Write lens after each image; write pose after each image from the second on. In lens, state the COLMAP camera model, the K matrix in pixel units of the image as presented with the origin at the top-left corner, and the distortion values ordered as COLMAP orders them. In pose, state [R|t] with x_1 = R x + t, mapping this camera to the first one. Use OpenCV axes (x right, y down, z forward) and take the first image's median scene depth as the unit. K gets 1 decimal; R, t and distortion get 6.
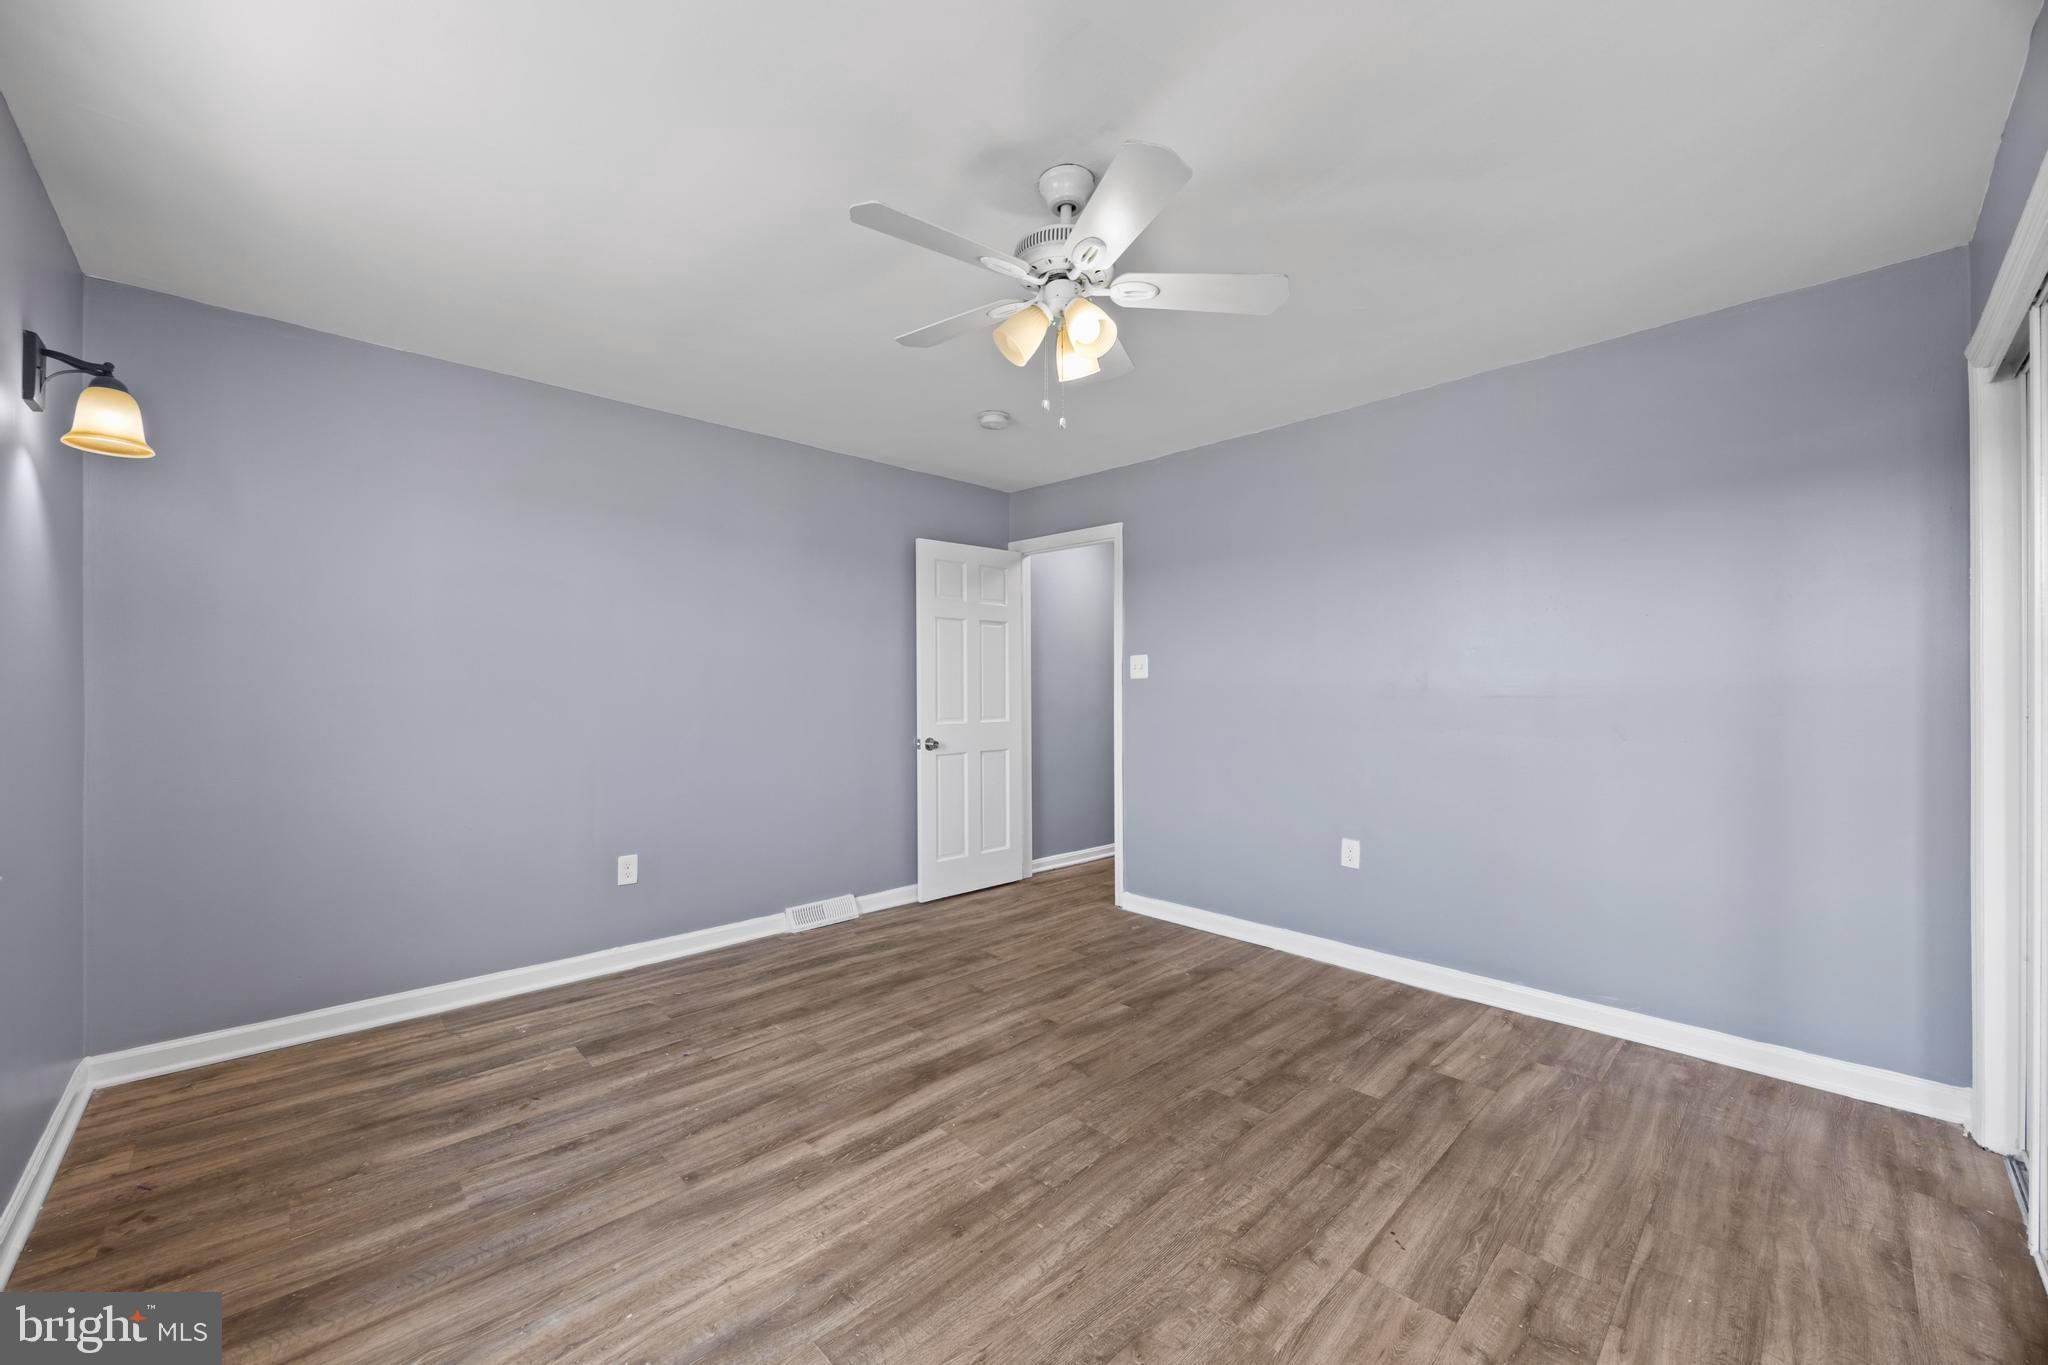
lens RADIAL K [[782.0, 0, 1011.4], [0, 782.0, 691.5], [0, 0, 1]] dist [-0.001171, 0.000082]
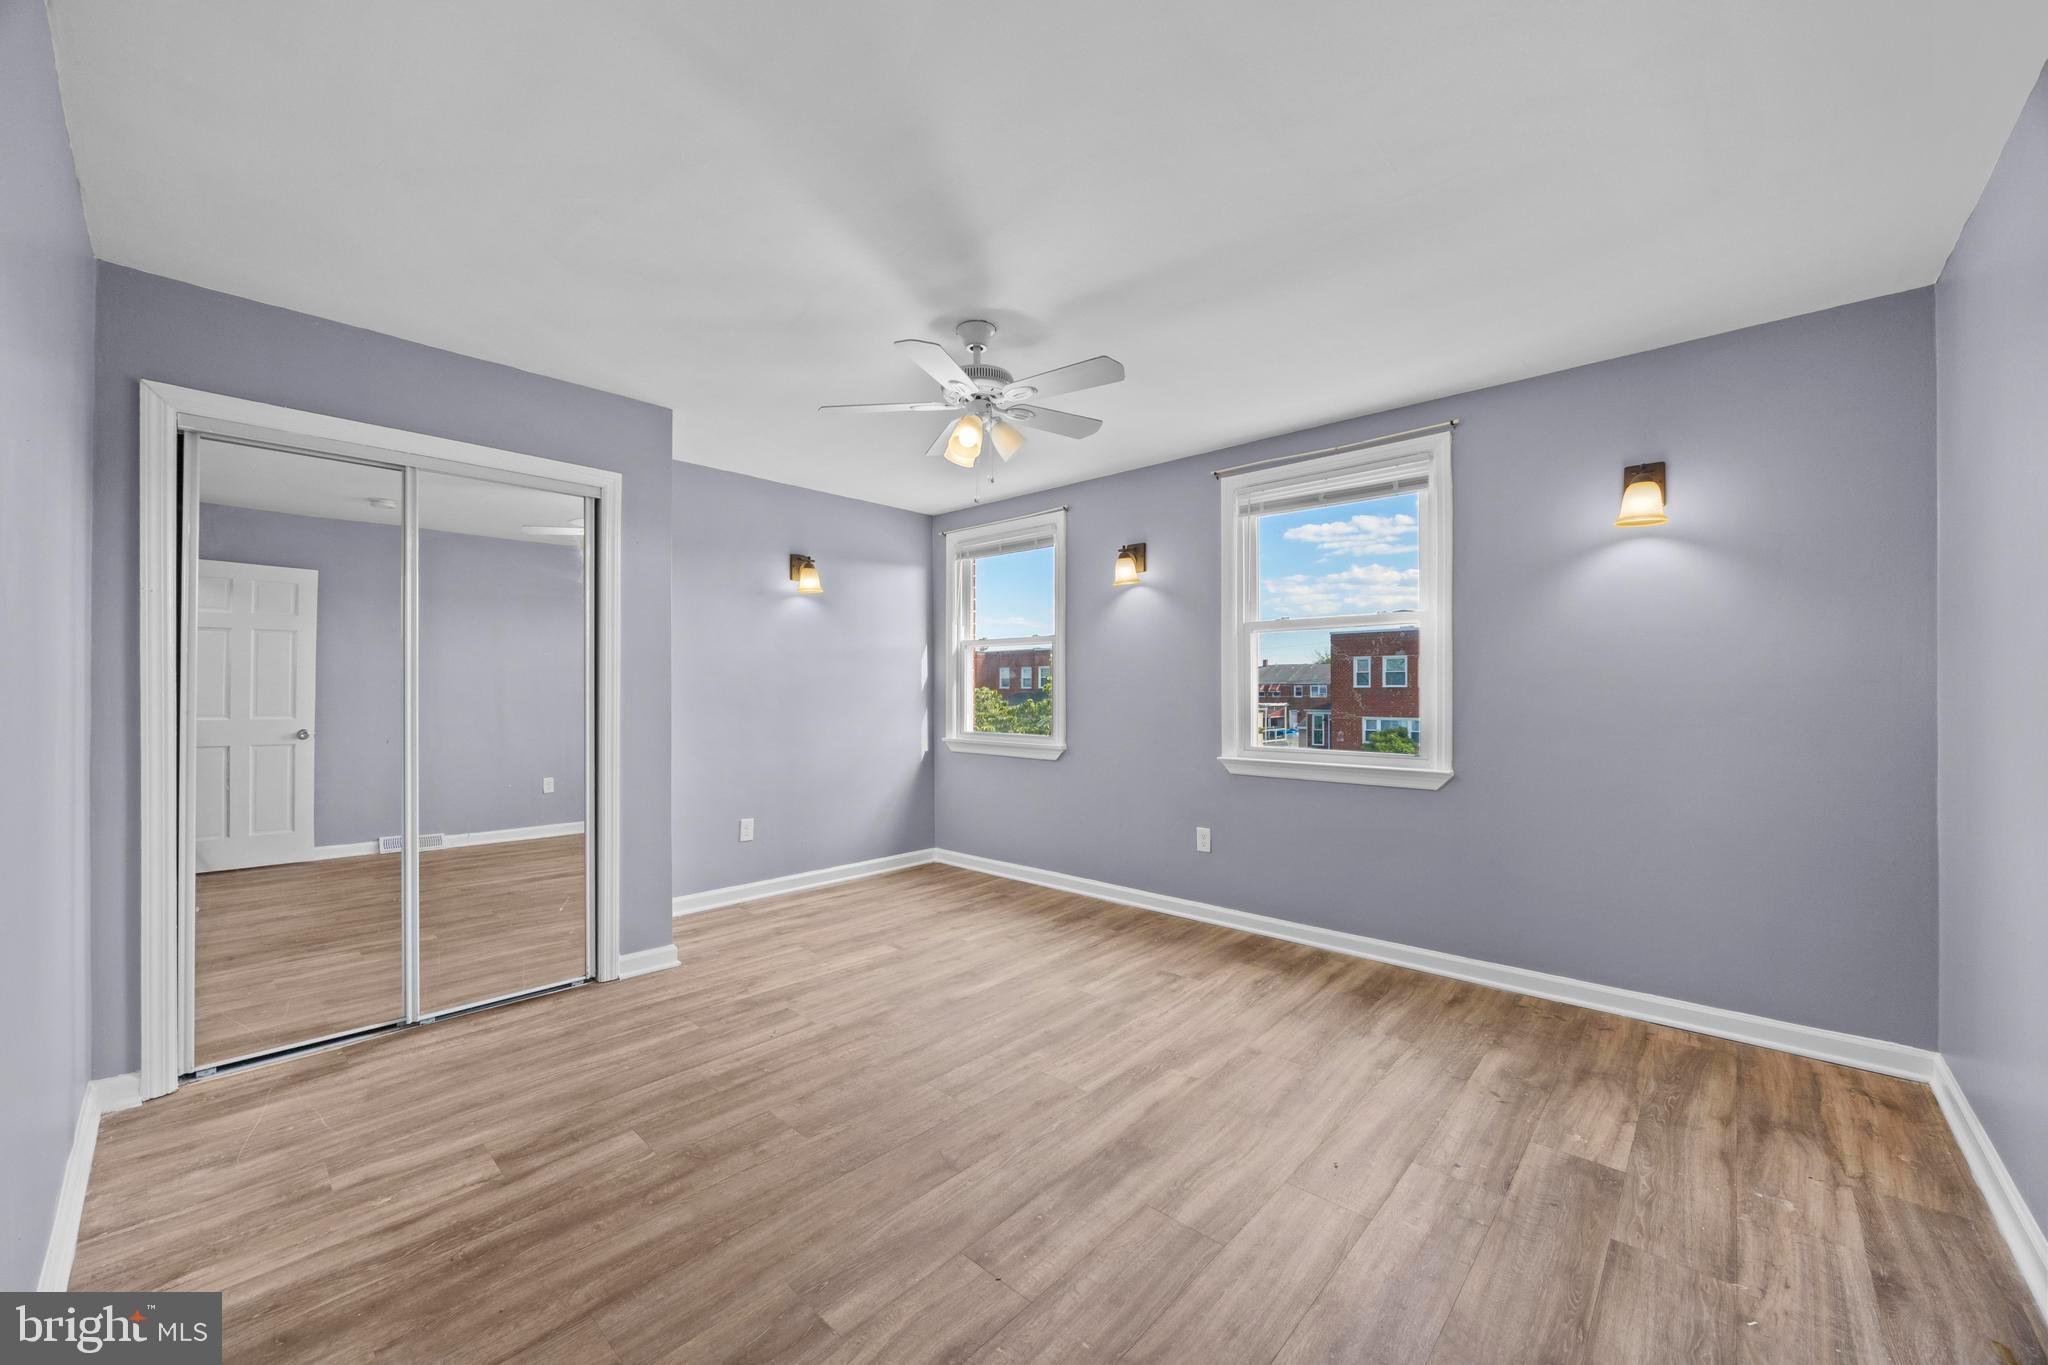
lens RADIAL K [[764.5, 0, 1012.5], [0, 764.5, 691.4], [0, 0, 1]] dist [-0.003652, 0.000025]
pose [[-0.998130, 0.001823, -0.061094, 0.082201], [0.001656, 0.999995, 0.002779, -0.004910], [0.061098, 0.002673, -0.998128, 2.185143]]
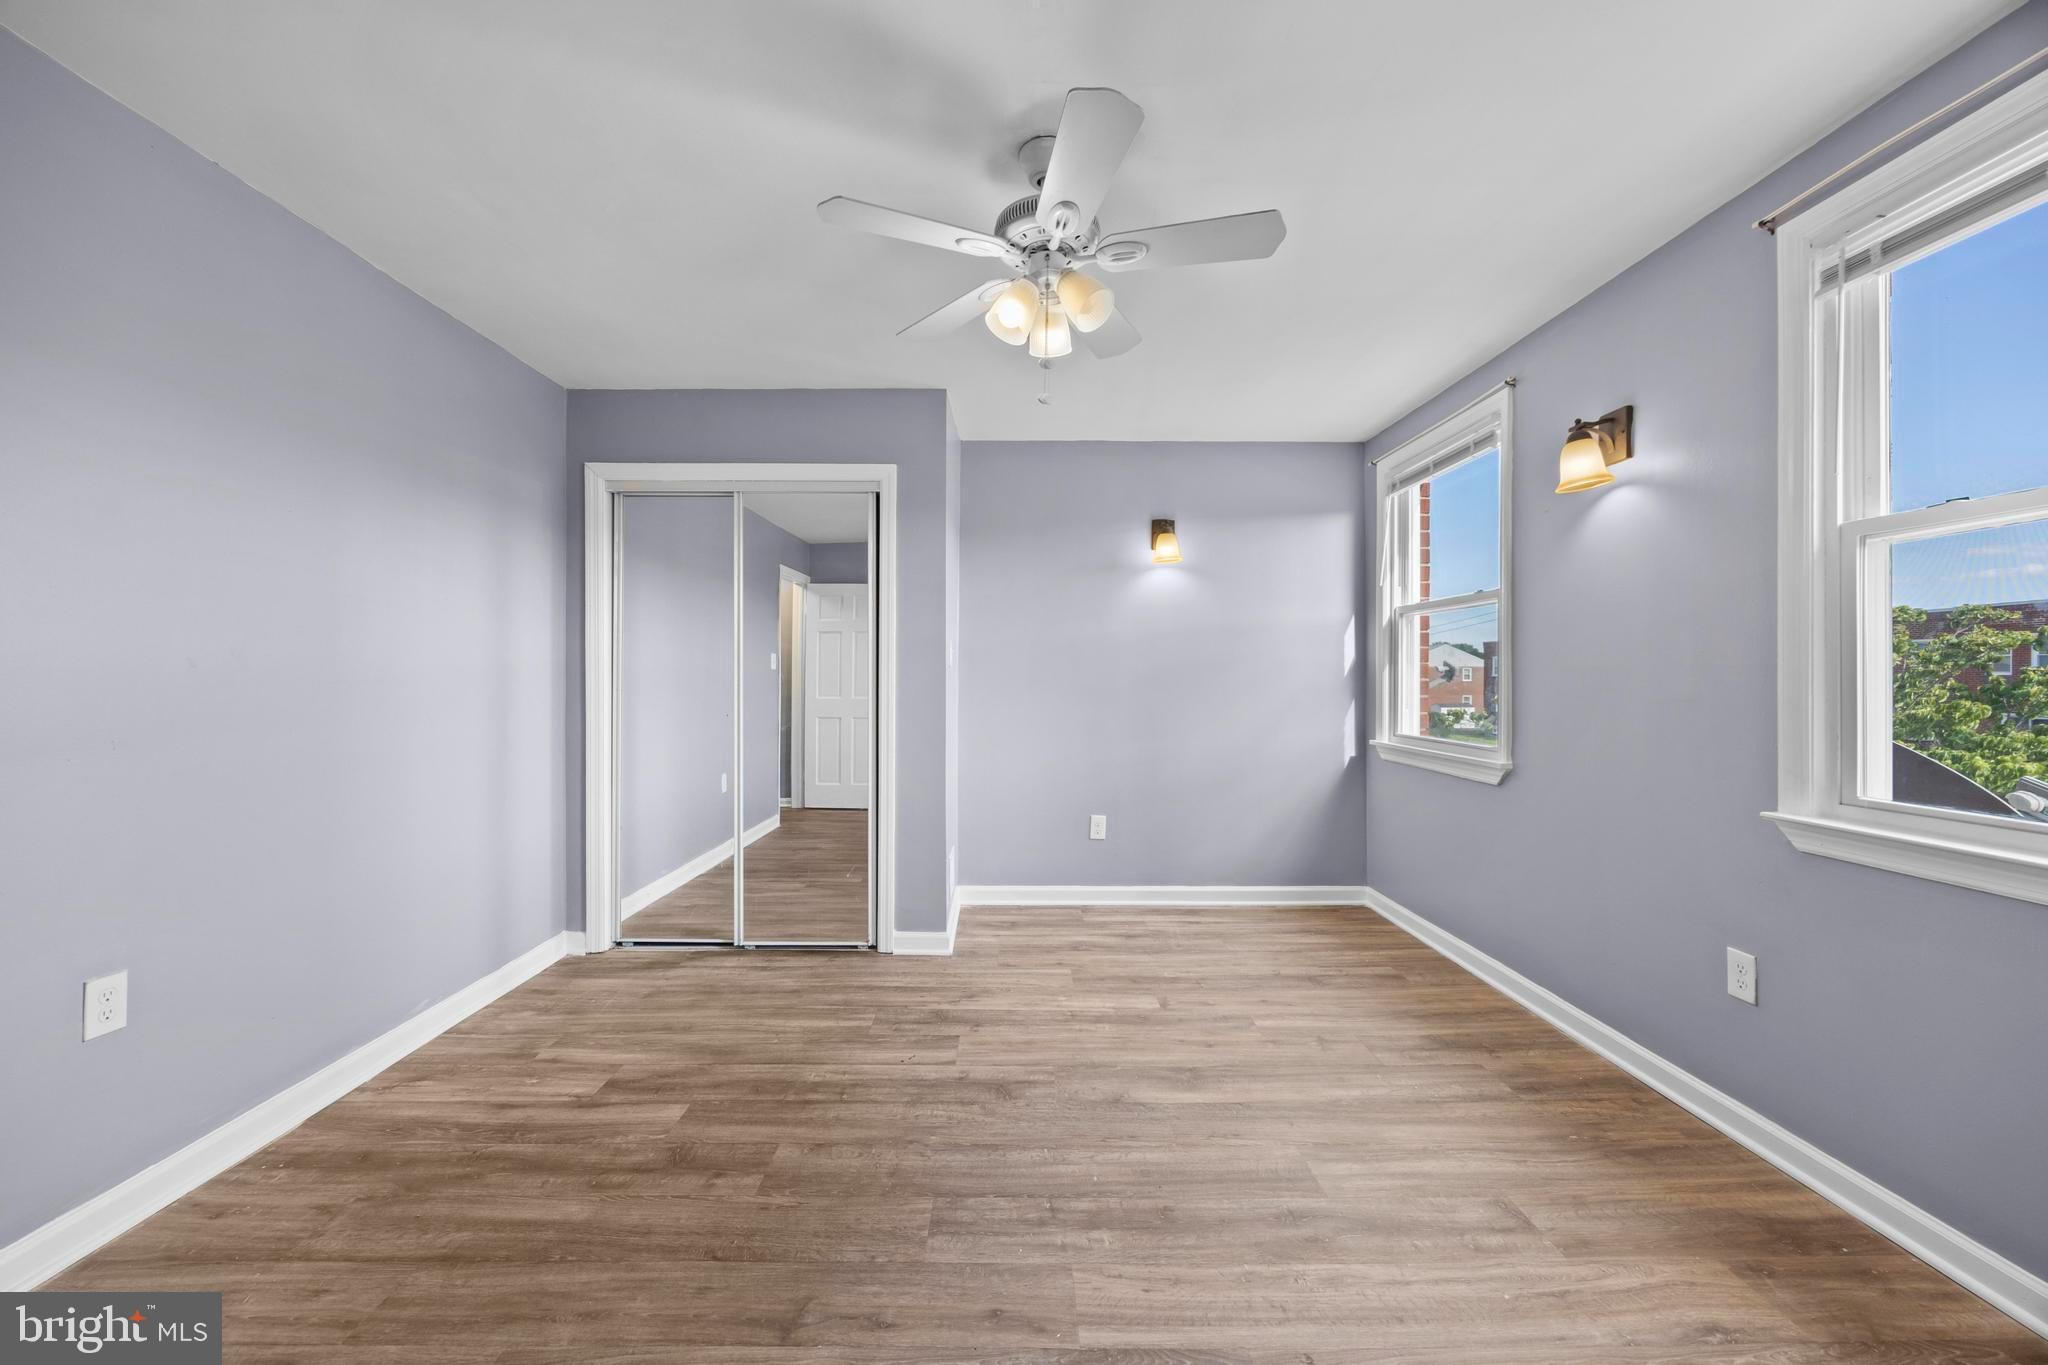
lens RADIAL K [[776.9, 0, 1020.3], [0, 776.9, 682.4], [0, 0, 1]] dist [-0.004471, 0.000588]
pose [[-0.732510, -0.003047, 0.680749, -0.524613], [0.001080, 0.999984, 0.005638, 0.003398], [-0.680755, 0.004865, -0.732495, 1.597829]]
